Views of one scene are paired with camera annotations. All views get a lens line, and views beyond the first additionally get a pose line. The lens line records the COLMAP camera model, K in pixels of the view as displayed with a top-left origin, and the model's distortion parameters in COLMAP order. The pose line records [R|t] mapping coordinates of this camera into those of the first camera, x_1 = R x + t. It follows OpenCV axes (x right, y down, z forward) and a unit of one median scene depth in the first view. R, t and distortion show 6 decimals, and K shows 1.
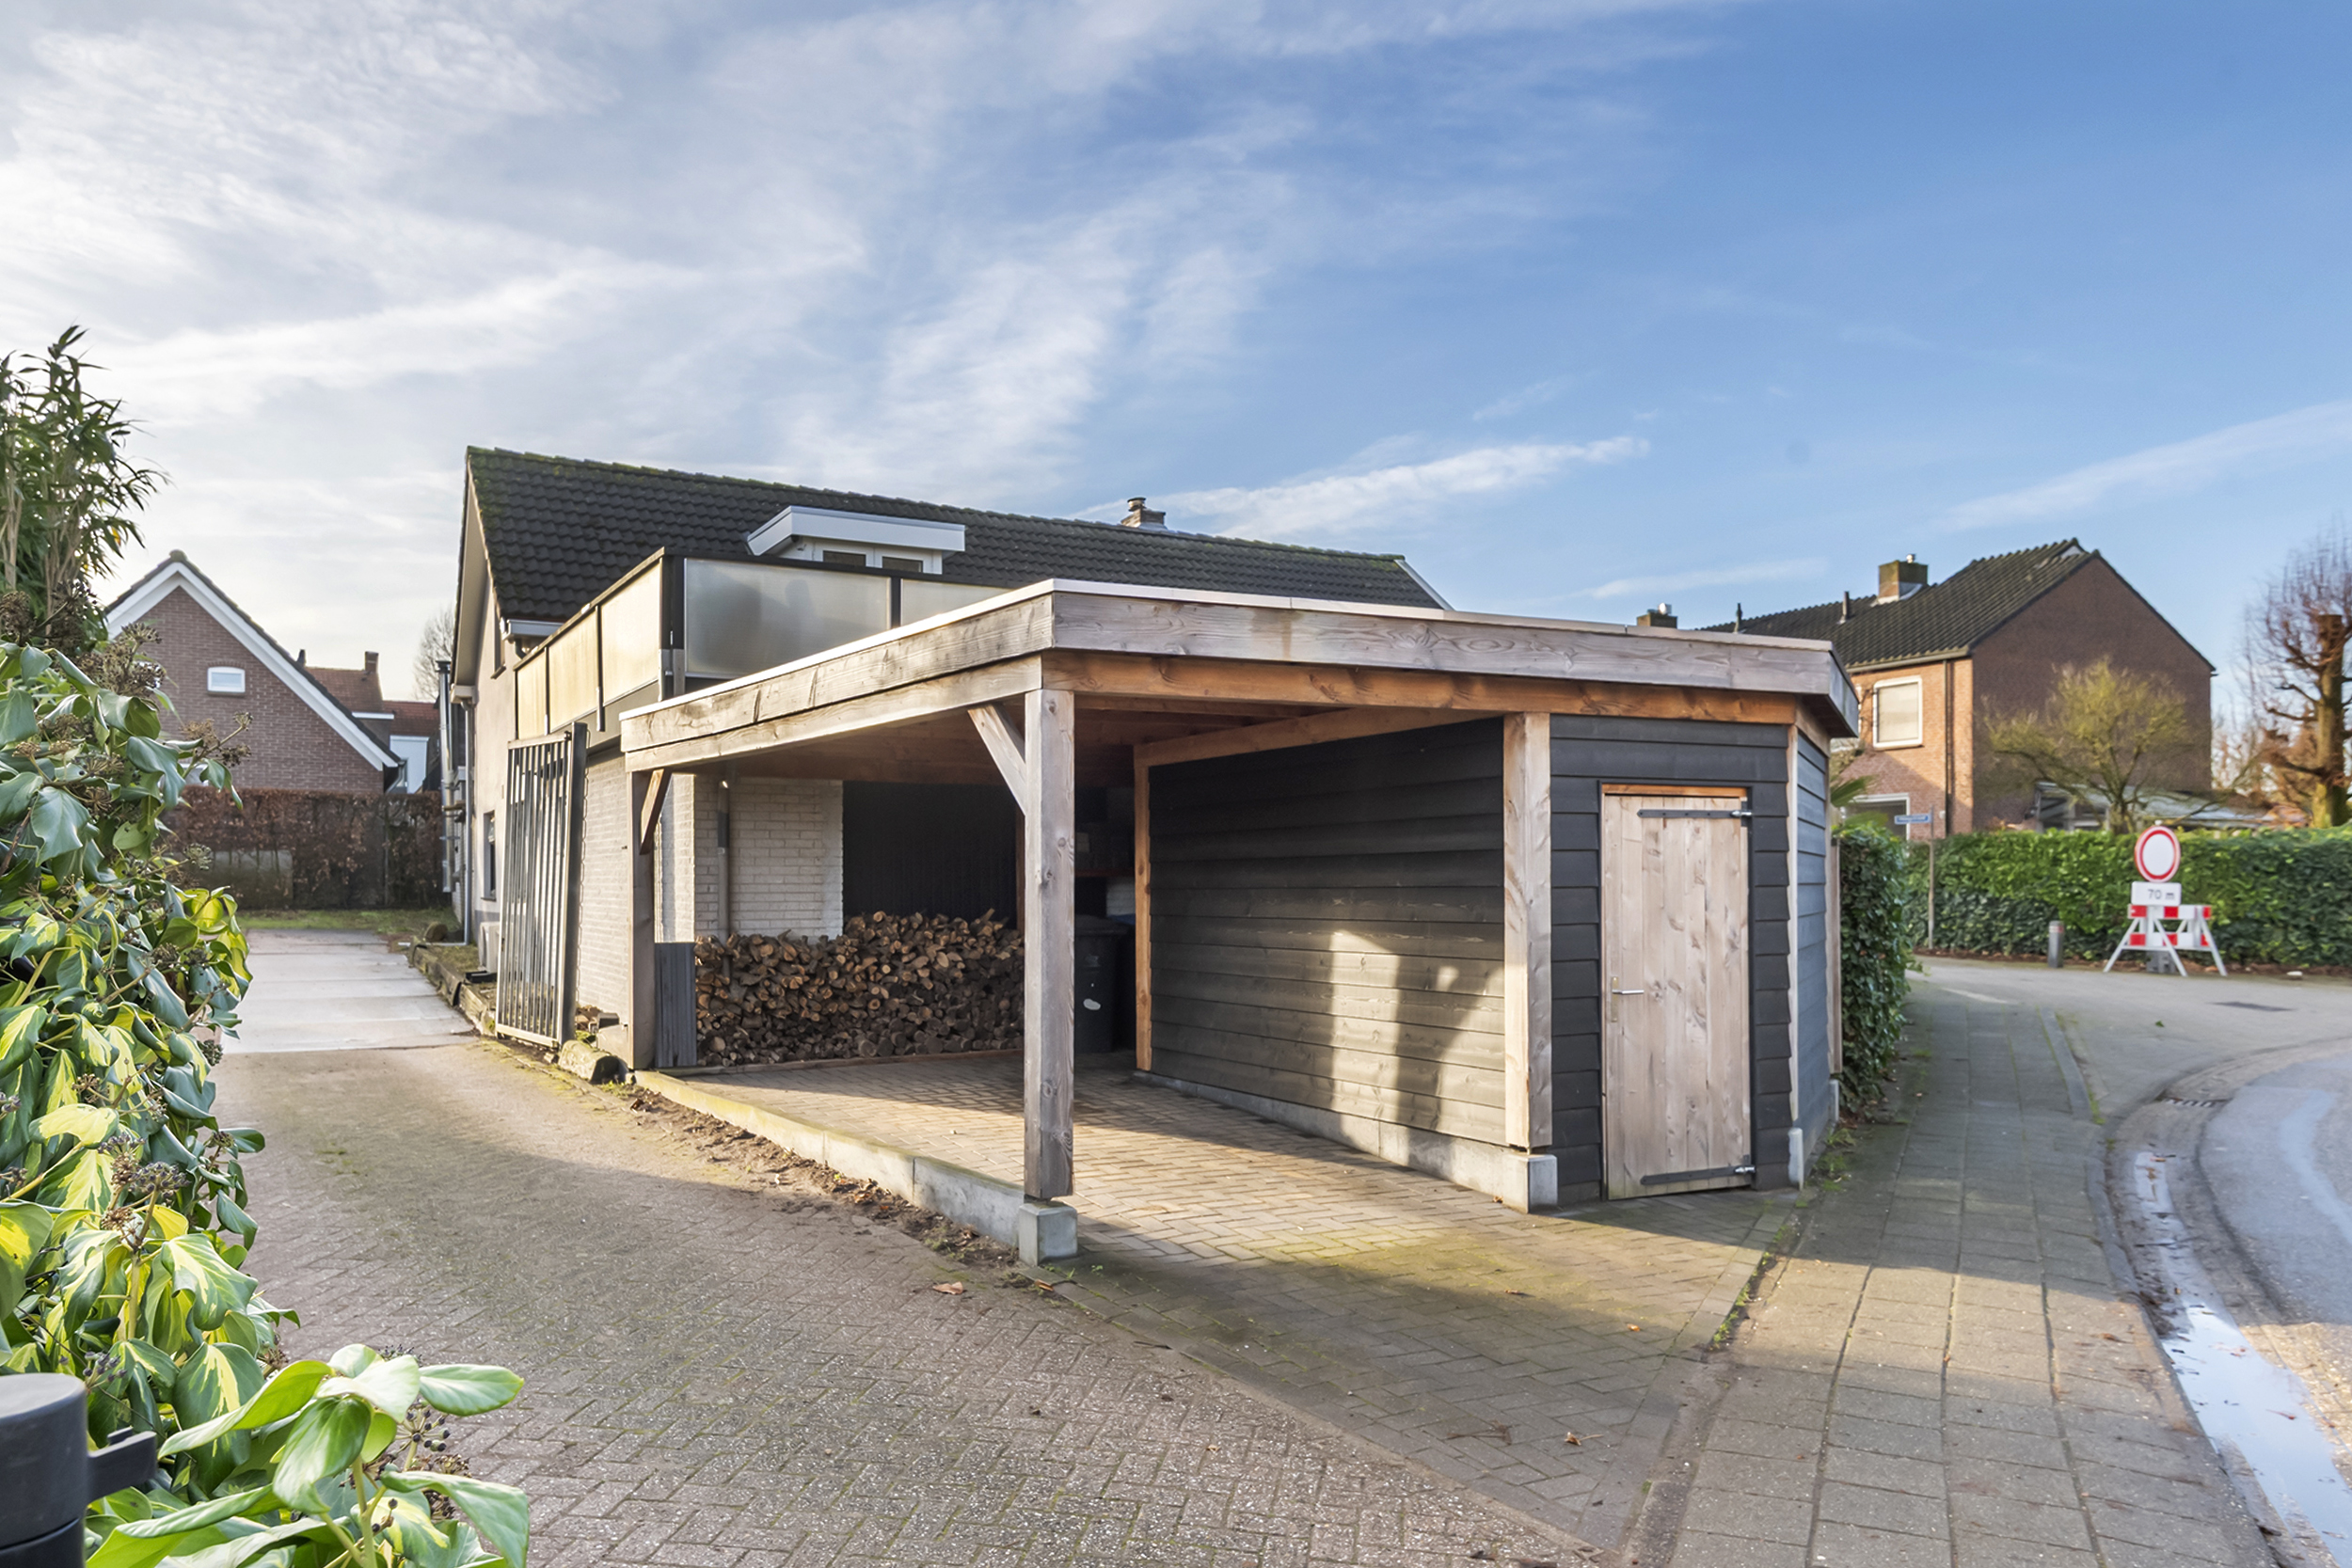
lens RADIAL K [[1767.5, 0, 1170.3], [0, 1767.5, 888.2], [0, 0, 1]] dist [0.046585, -0.003339]
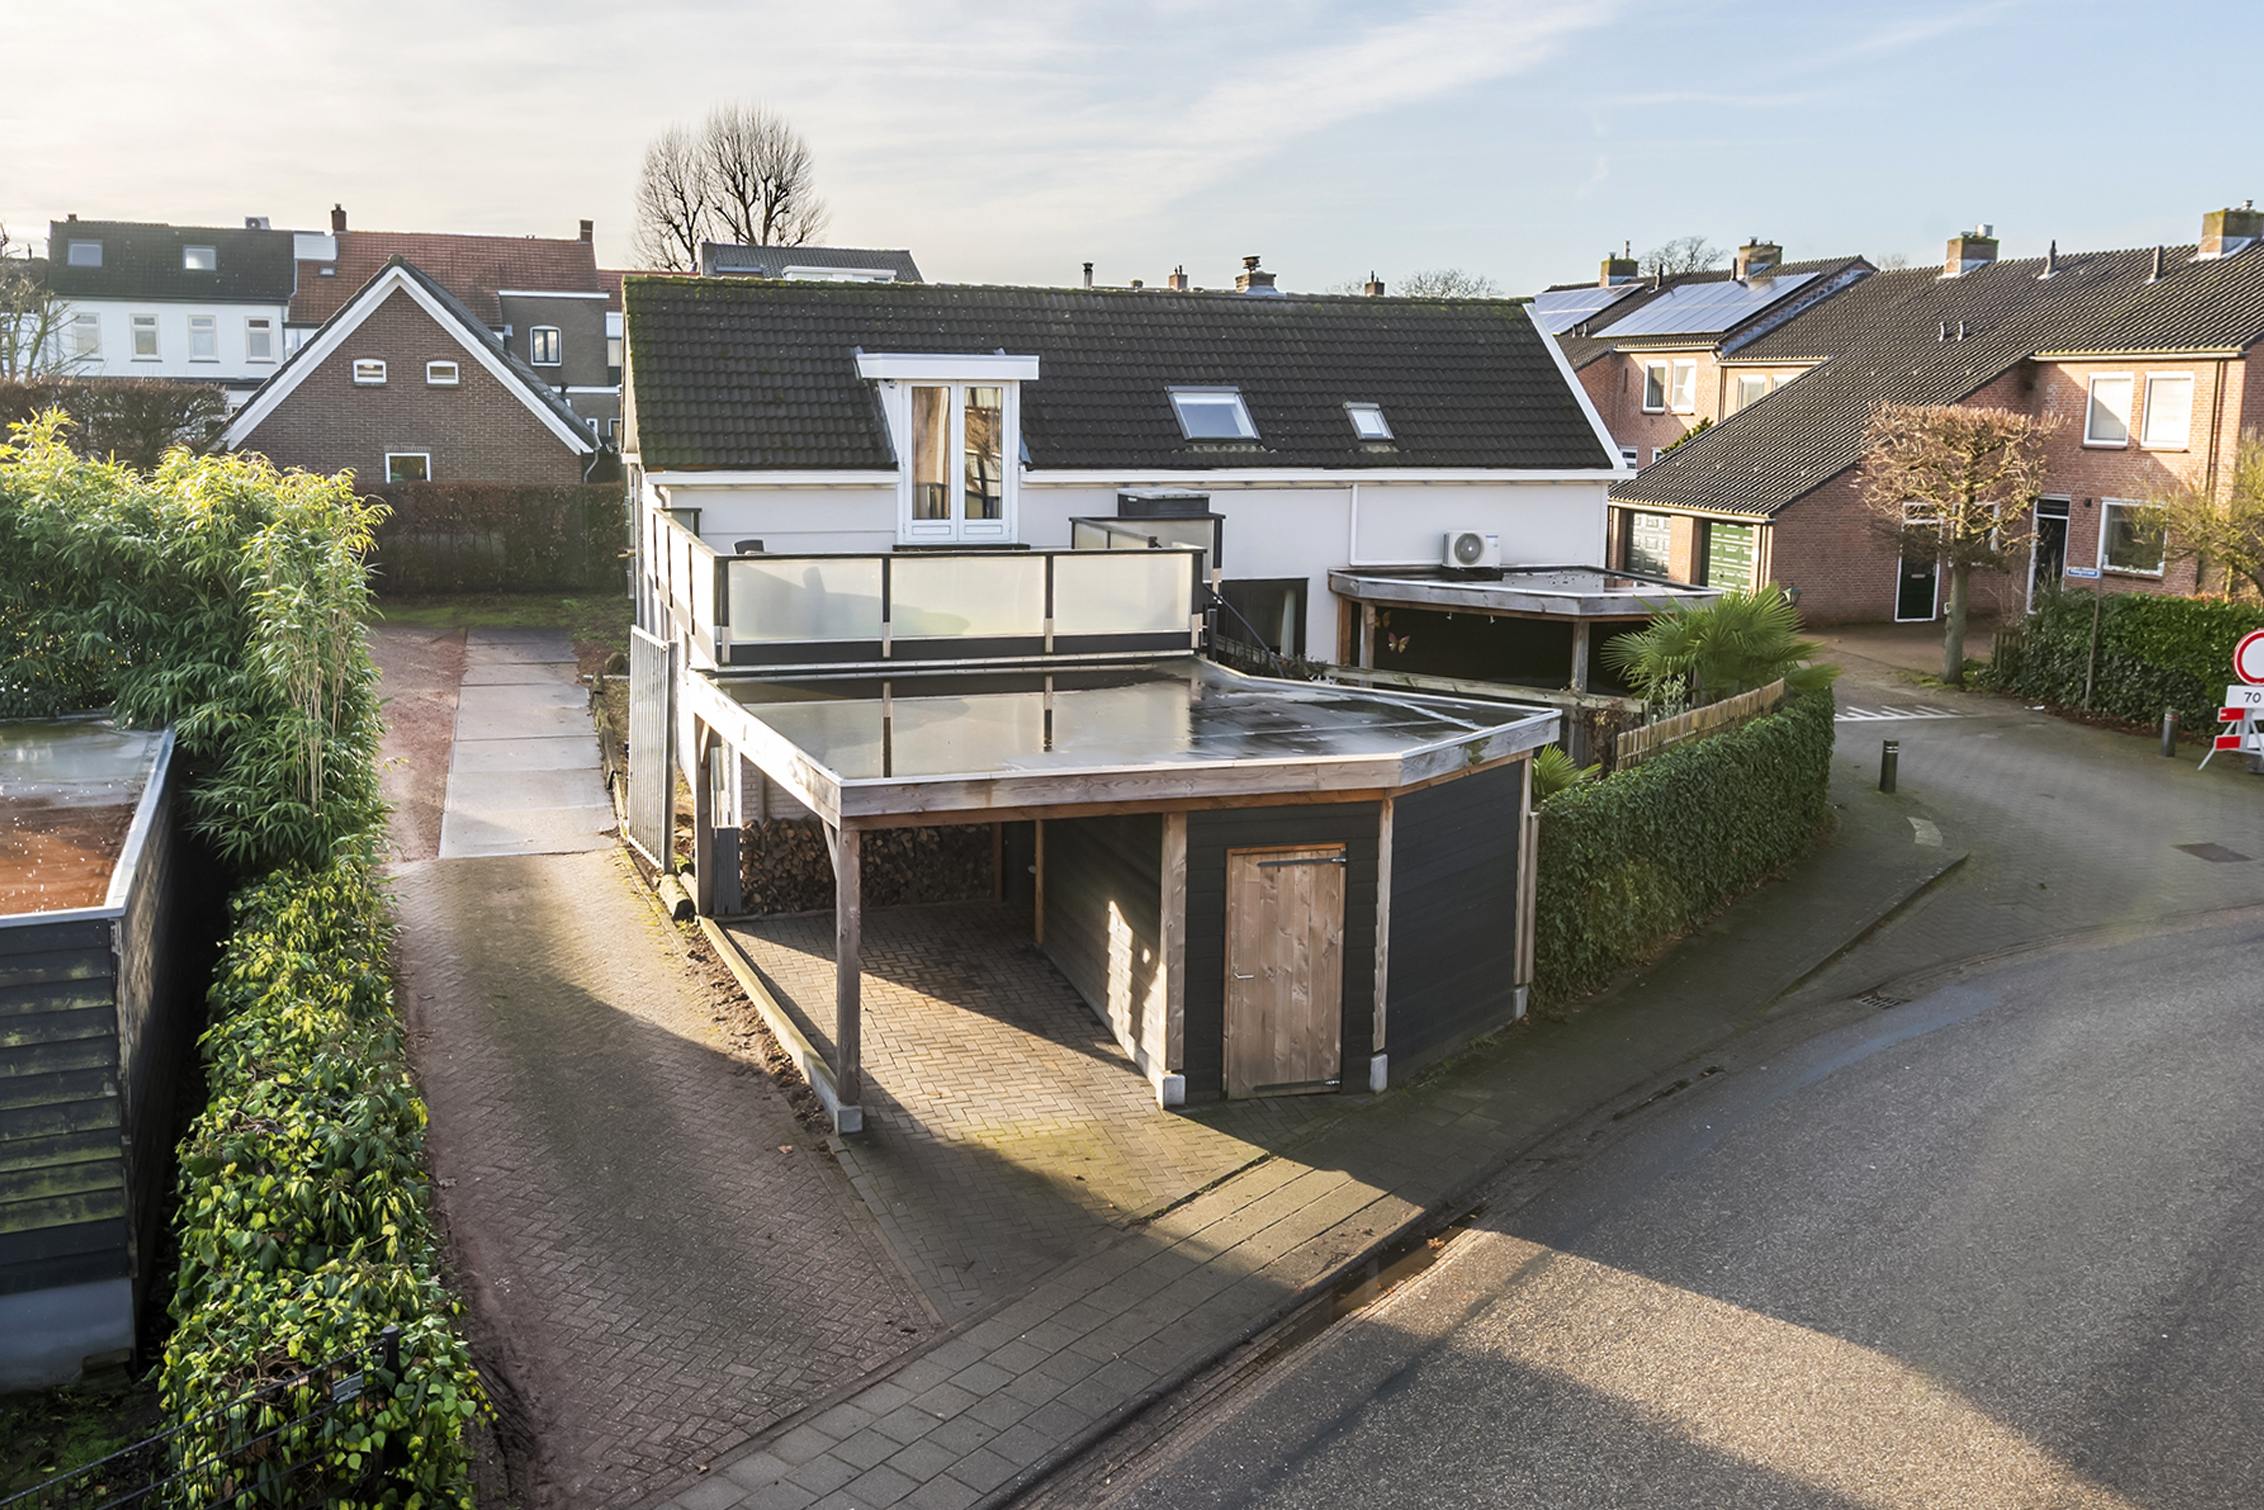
lens RADIAL K [[2226.1, 0, 1132.0], [0, 2226.1, 755.0], [0, 0, 1]] dist [0.049802, -0.009676]
pose [[0.980221, 0.052917, -0.190699, 0.224447], [-0.019506, 0.984731, 0.172989, -0.203610], [0.196941, -0.165848, 0.966286, -0.389504]]
